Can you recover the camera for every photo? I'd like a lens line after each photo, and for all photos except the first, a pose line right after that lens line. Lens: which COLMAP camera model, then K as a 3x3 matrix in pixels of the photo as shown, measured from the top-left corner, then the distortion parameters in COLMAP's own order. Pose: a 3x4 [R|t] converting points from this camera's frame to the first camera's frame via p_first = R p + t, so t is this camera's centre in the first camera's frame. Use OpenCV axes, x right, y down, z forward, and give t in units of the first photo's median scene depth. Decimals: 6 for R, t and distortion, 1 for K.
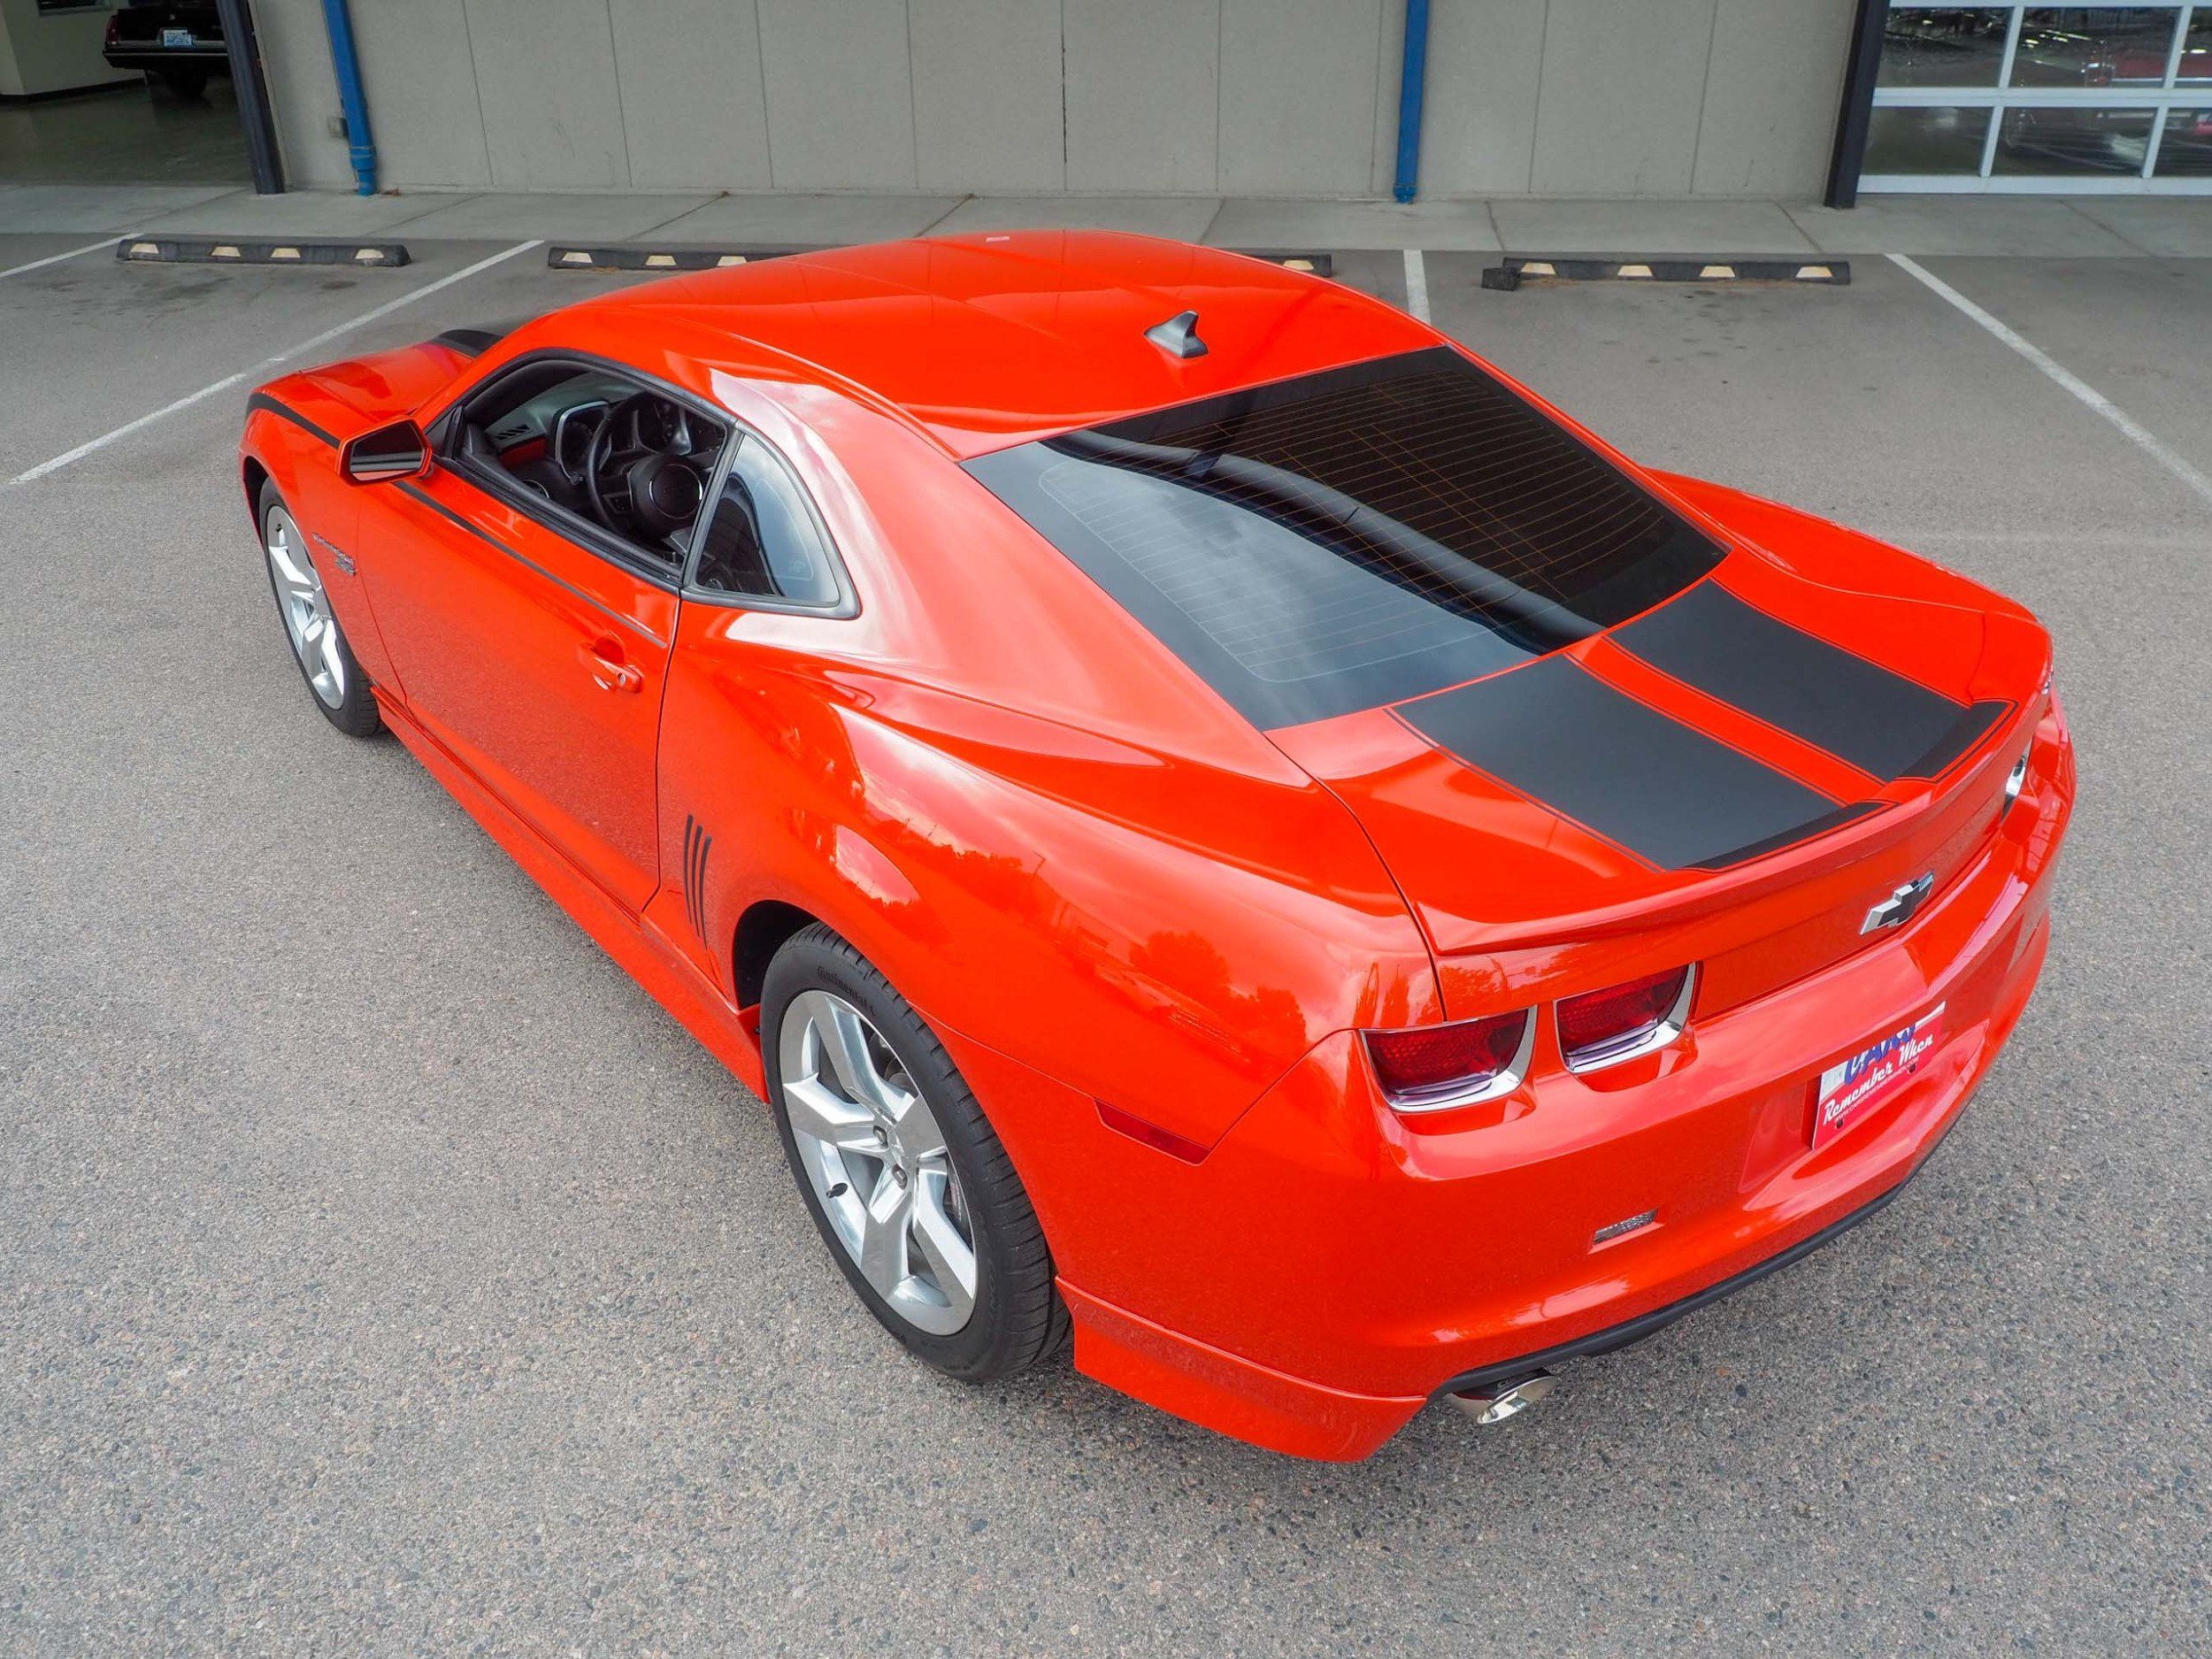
lens RADIAL K [[1706.3, 0, 1112.1], [0, 1706.3, 789.5], [0, 0, 1]] dist [-0.007596, 0.009354]
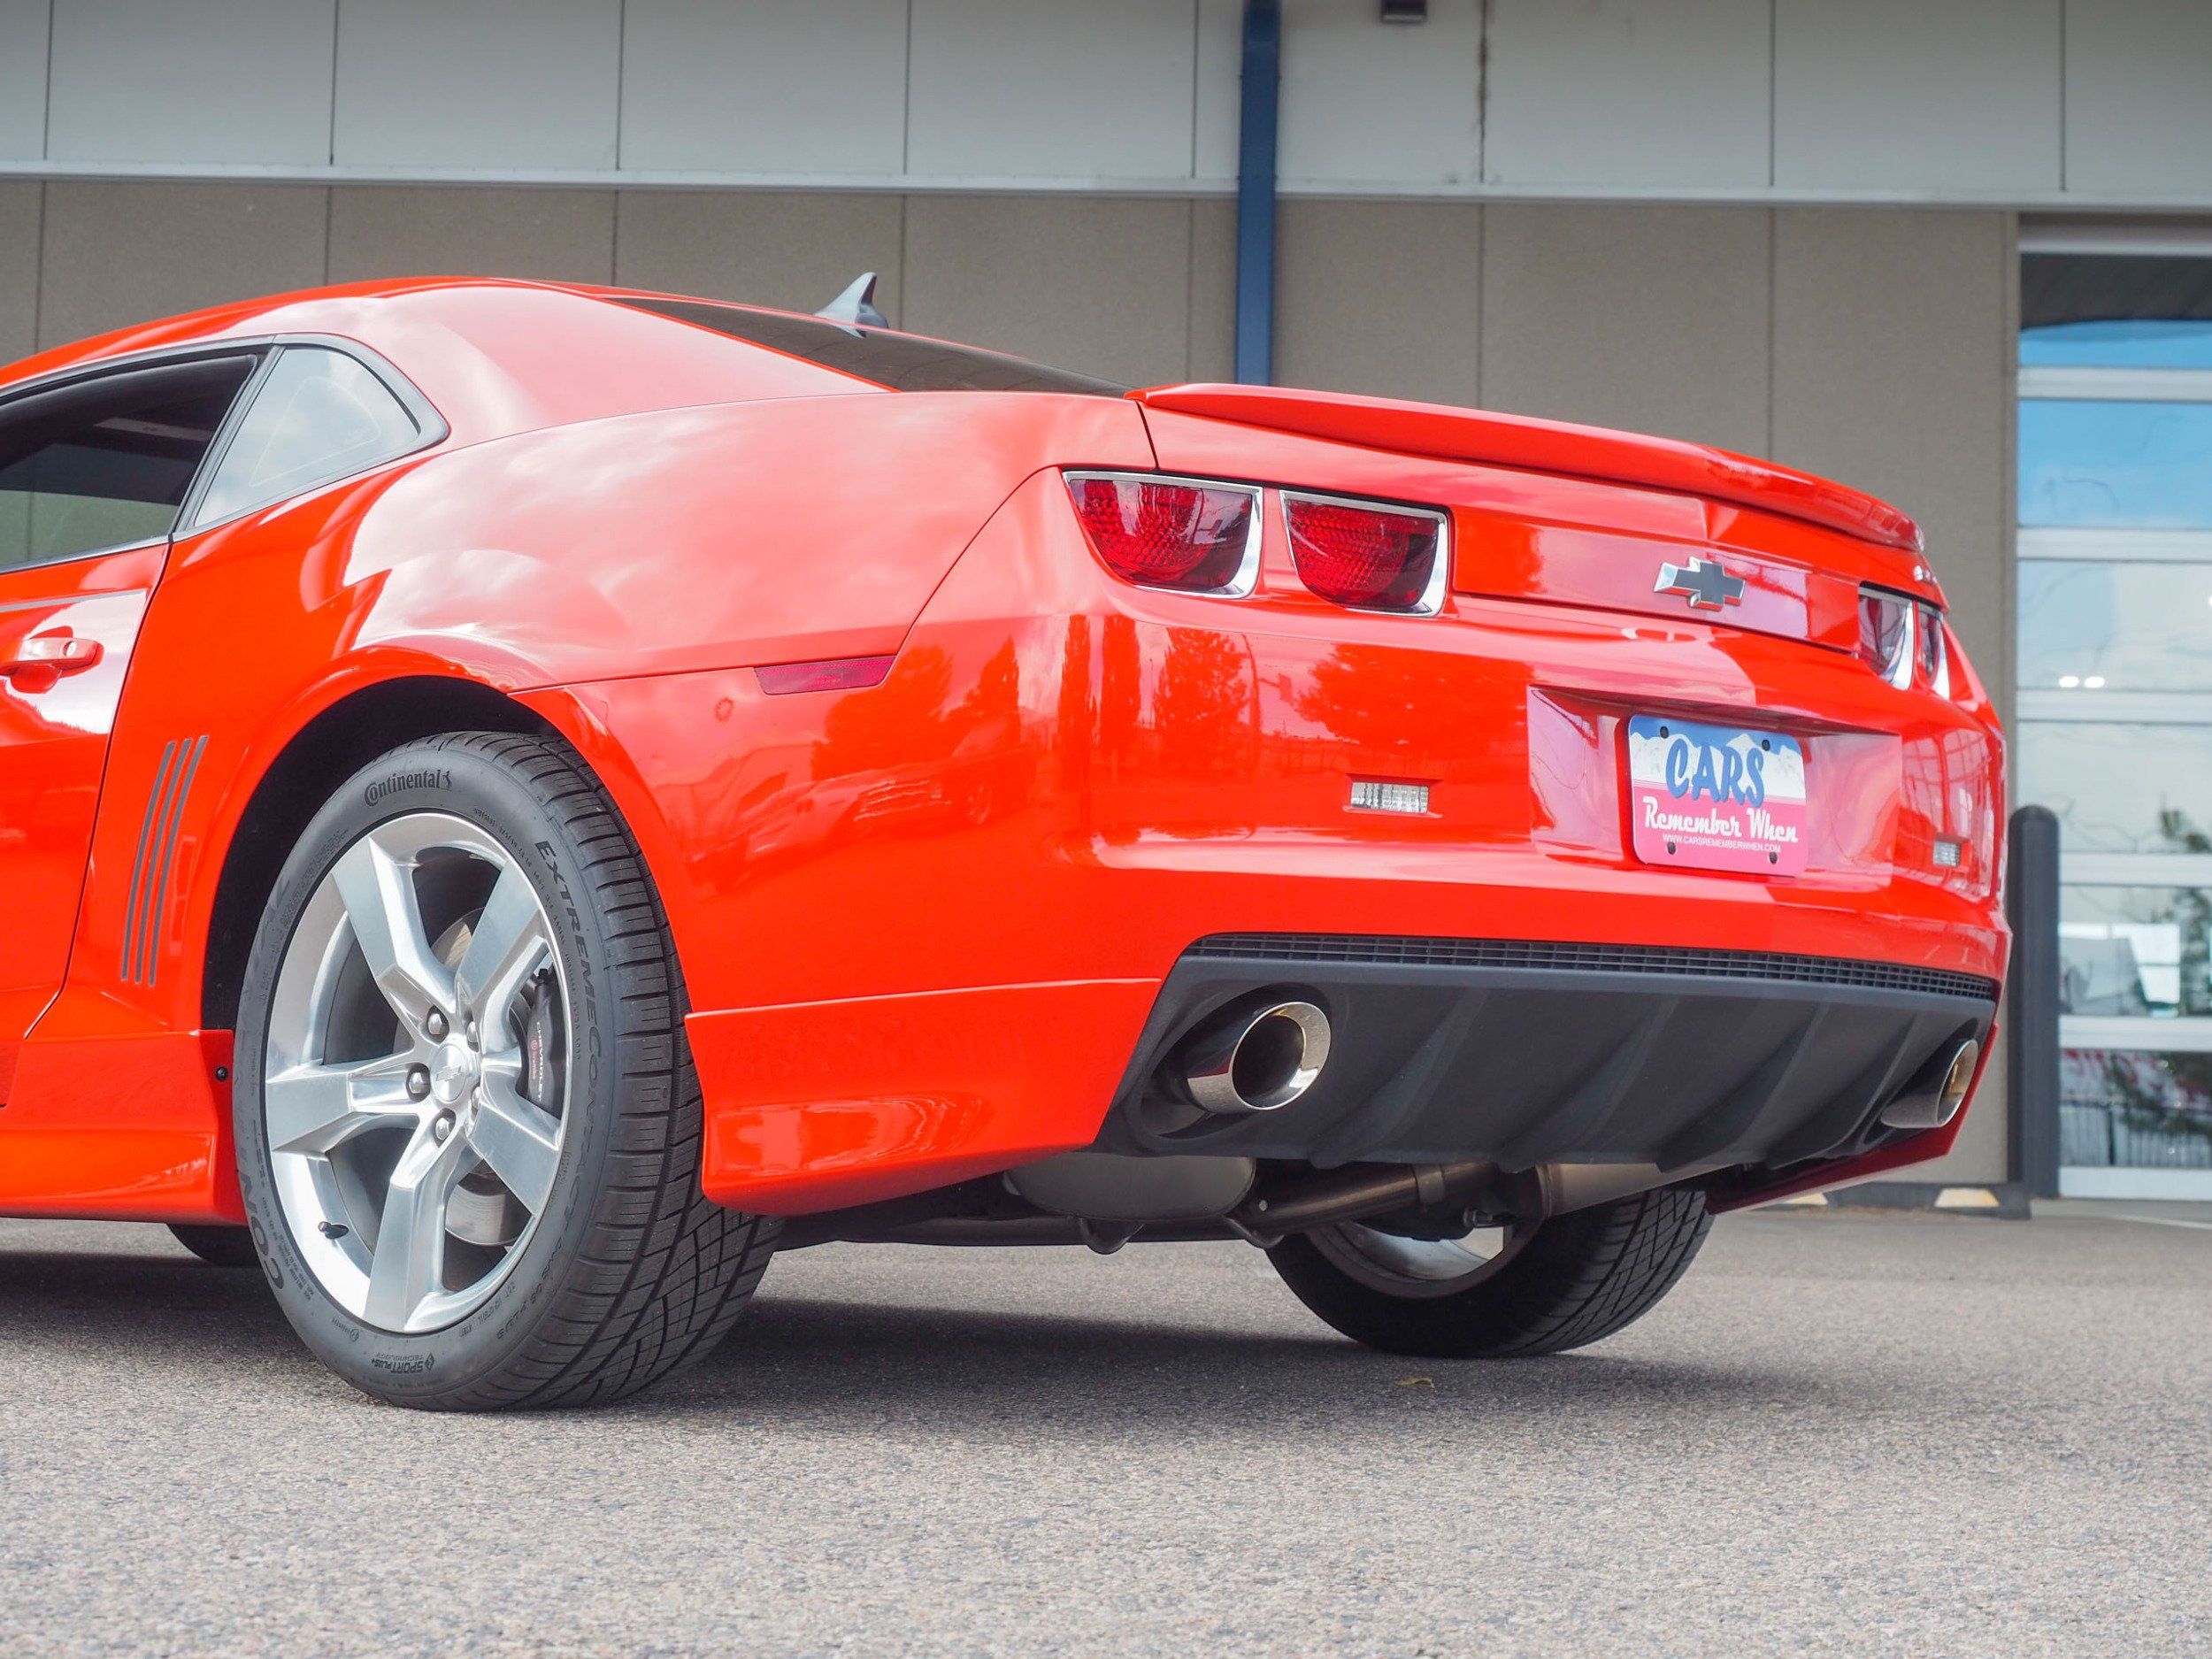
lens RADIAL K [[4055.2, 0, 1106.0], [0, 4055.2, 829.5], [0, 0, 1]] dist [0.019564, -0.016314]
pose [[0.993239, 0.042006, 0.108223, -0.038174], [0.021243, 0.850735, -0.525165, 0.967390], [-0.114129, 0.523913, 0.844091, -0.482409]]
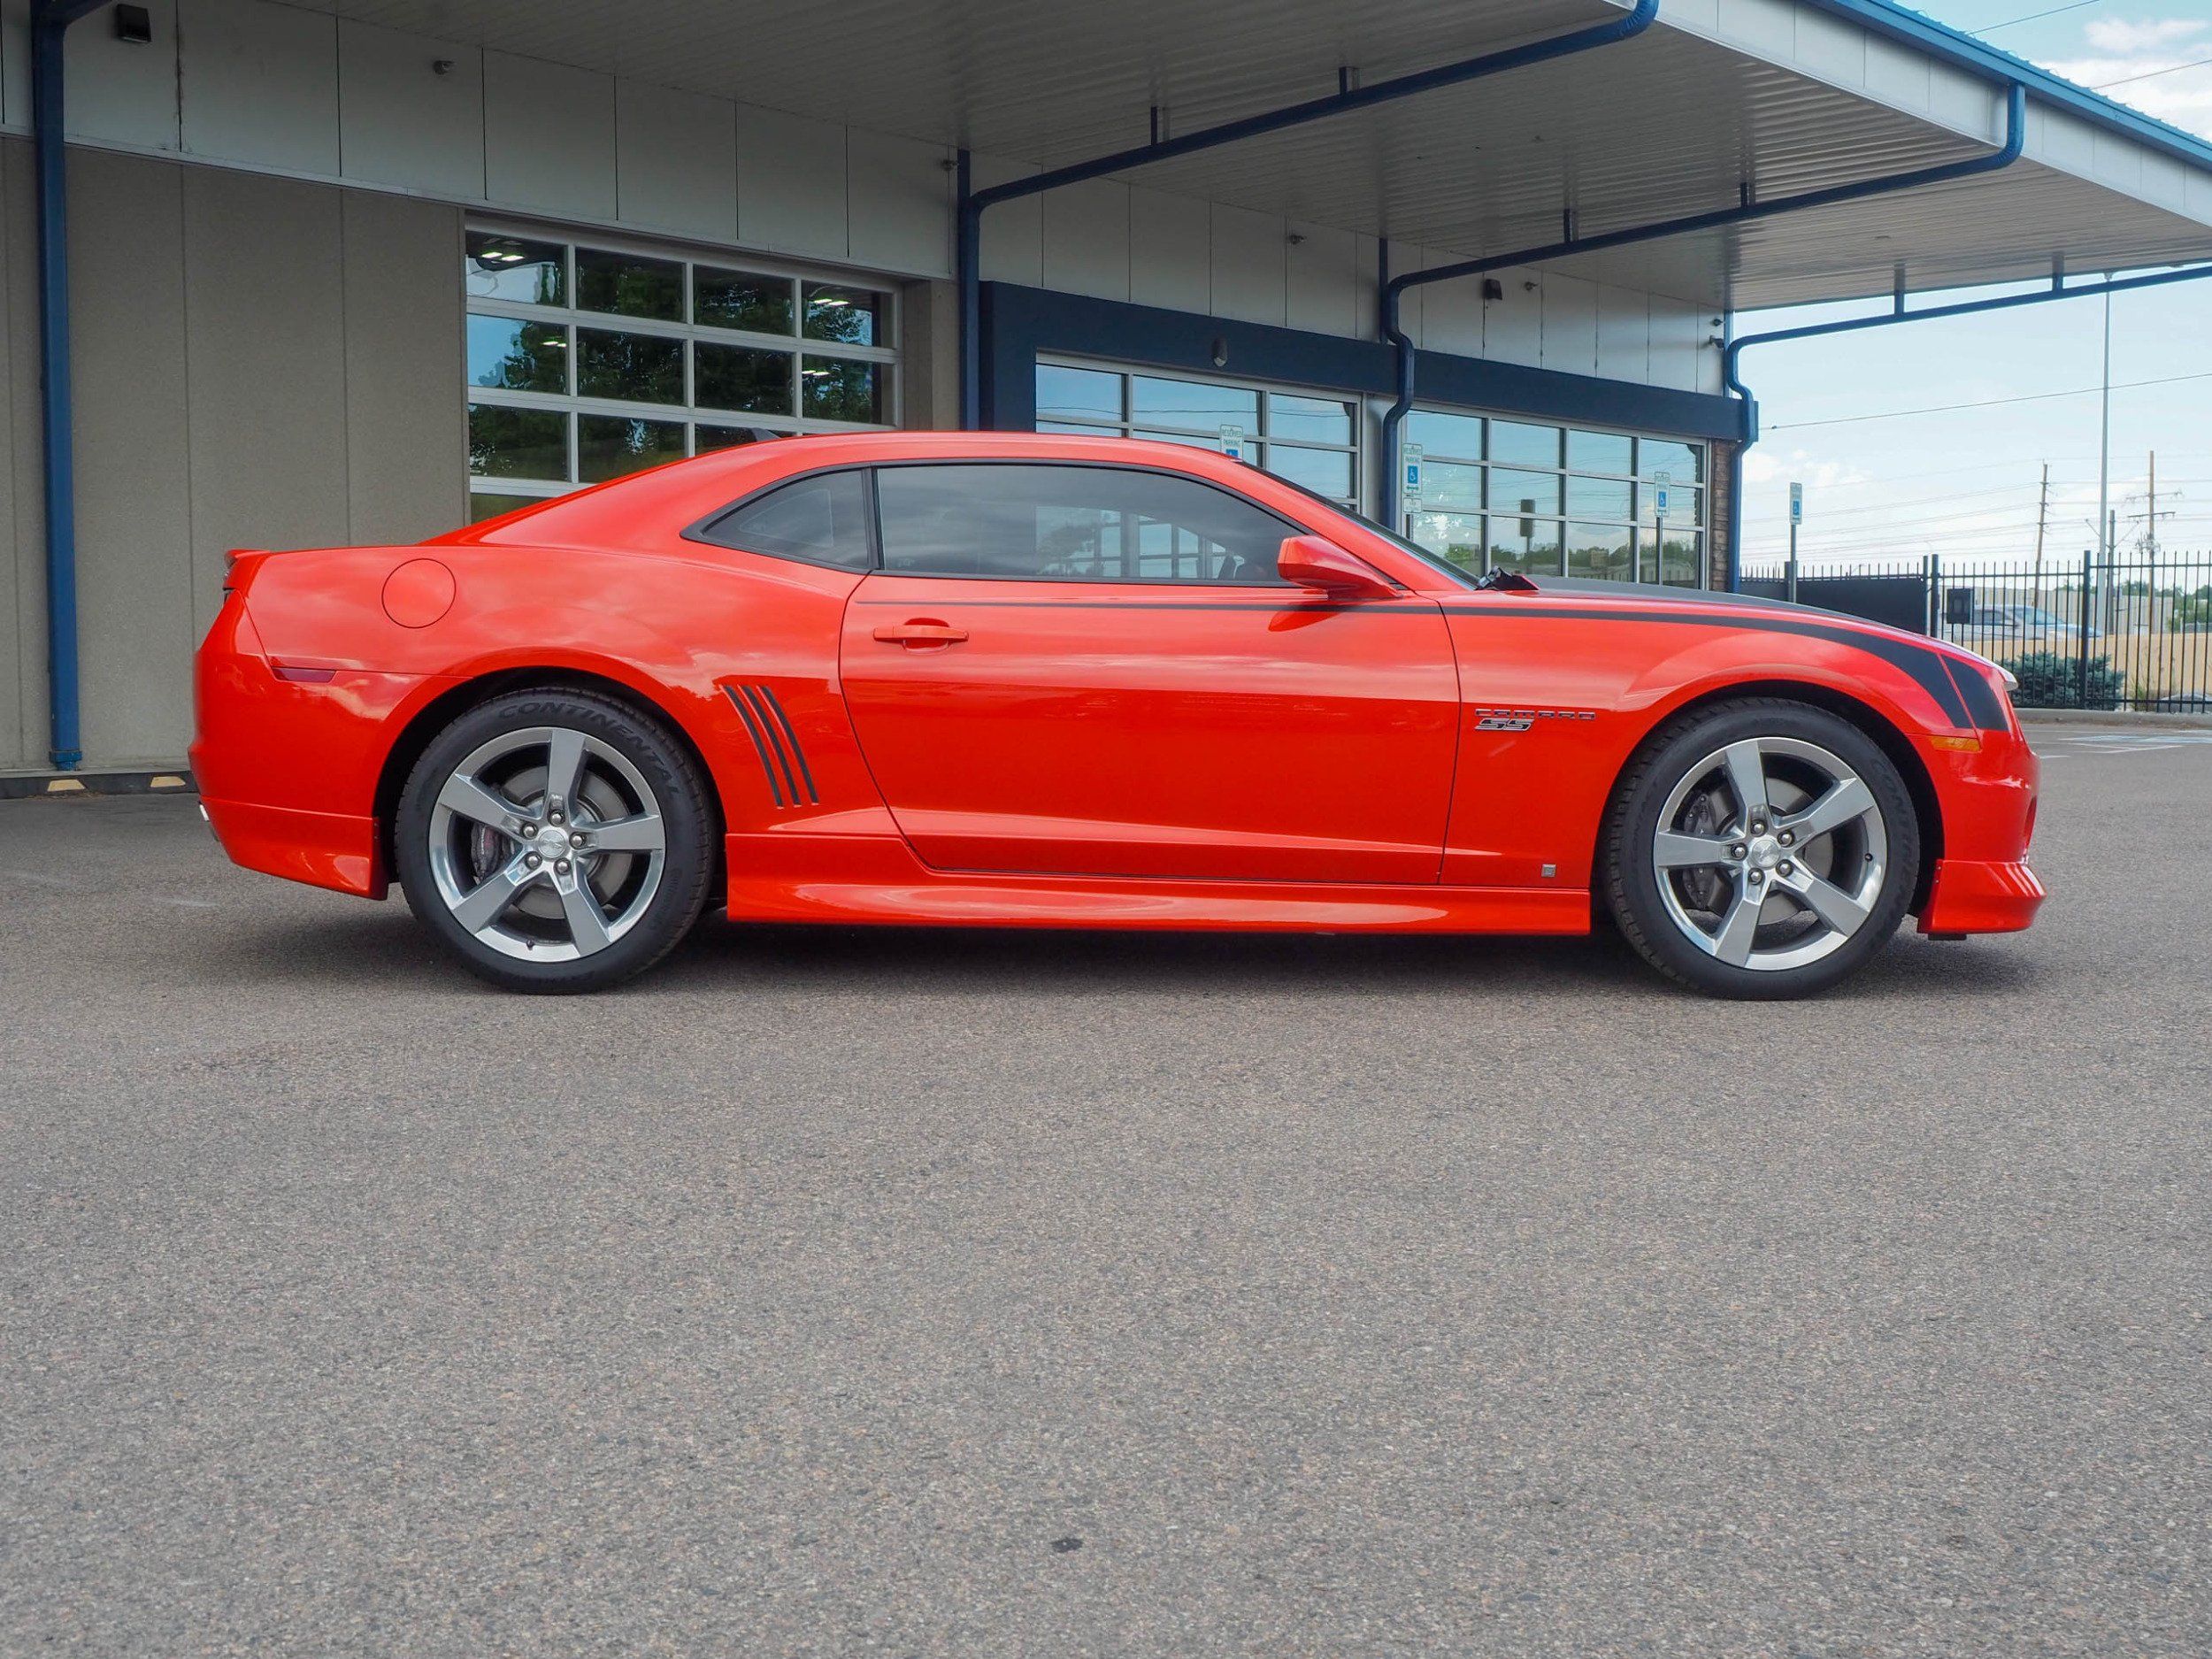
lens RADIAL K [[2236.7, 0, 1101.5], [0, 2236.7, 821.7], [0, 0, 1]] dist [0.006712, -0.015472]
pose [[0.597600, -0.051433, 0.800143, -1.937862], [0.364598, 0.906228, -0.214054, 0.542563], [-0.714103, 0.419649, 0.560314, -0.026347]]
